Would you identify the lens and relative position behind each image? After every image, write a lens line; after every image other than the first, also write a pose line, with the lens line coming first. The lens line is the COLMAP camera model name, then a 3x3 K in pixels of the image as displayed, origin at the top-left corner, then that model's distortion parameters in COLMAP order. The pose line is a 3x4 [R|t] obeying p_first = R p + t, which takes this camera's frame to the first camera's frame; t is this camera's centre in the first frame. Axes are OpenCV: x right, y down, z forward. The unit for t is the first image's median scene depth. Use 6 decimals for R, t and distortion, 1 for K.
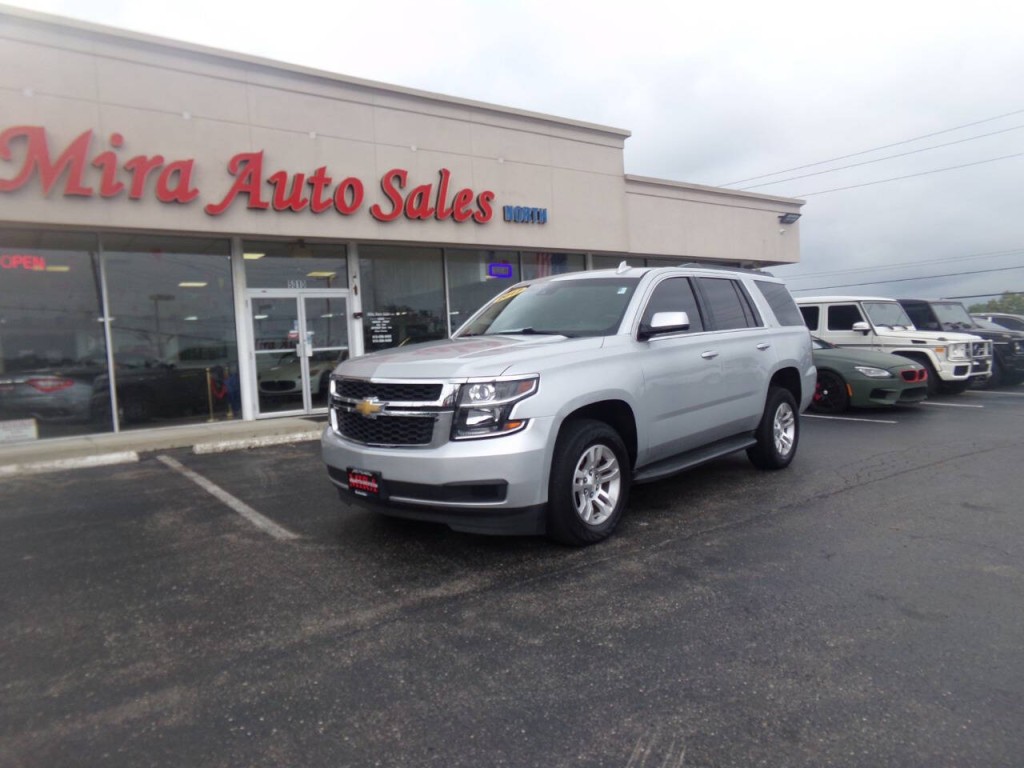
lens RADIAL K [[707.0, 0, 512.0], [0, 707.0, 384.0], [0, 0, 1]] dist [-0.119230, 0.198606]
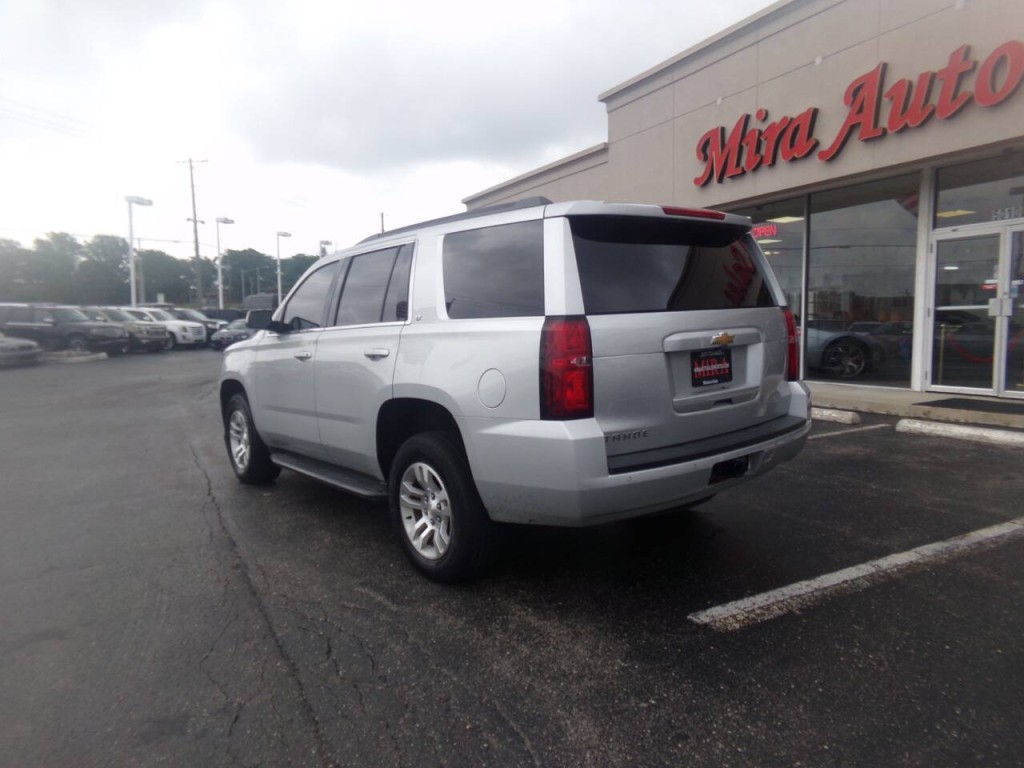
lens RADIAL K [[704.6, 0, 519.3], [0, 704.6, 386.1], [0, 0, 1]] dist [-0.044623, 0.064845]
pose [[-0.138553, 0.140786, -0.980297, 0.550142], [-0.025220, 0.989022, 0.145603, -0.068809], [0.990034, 0.044897, -0.133481, 0.694375]]
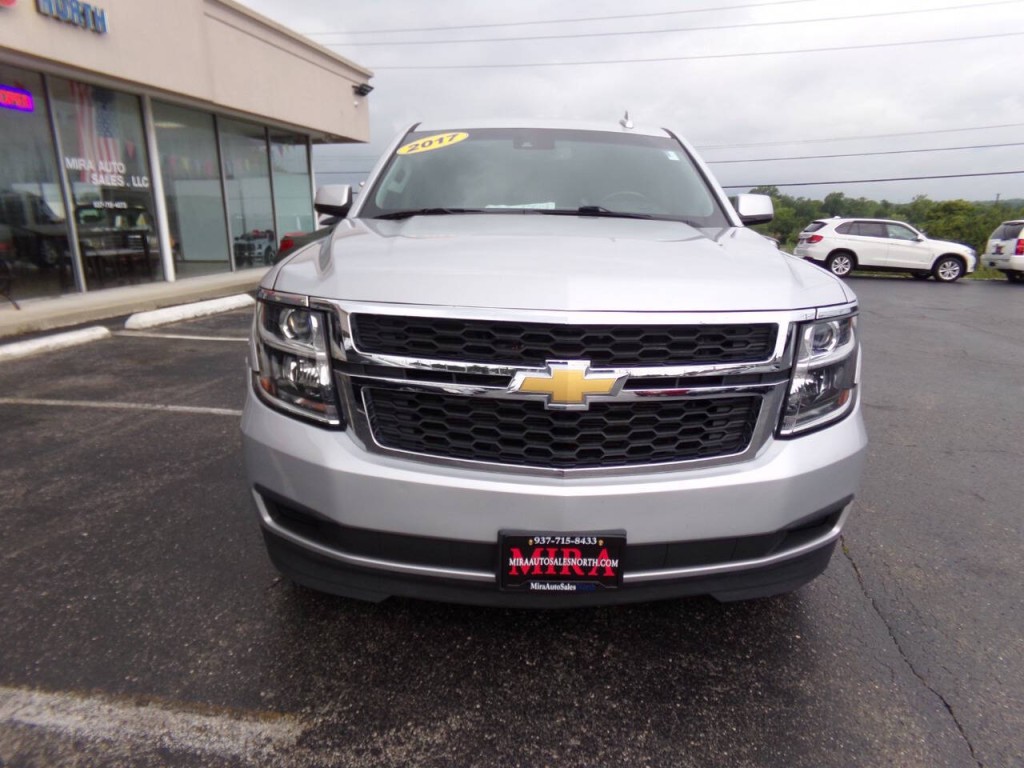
lens RADIAL K [[694.1, 0, 515.5], [0, 694.1, 399.1], [0, 0, 1]] dist [-0.009386, 0.023311]
pose [[0.729433, -0.128689, 0.671839, -0.199310], [0.004955, 0.983113, 0.182932, -0.013035], [-0.684035, -0.130108, 0.717753, 0.291166]]
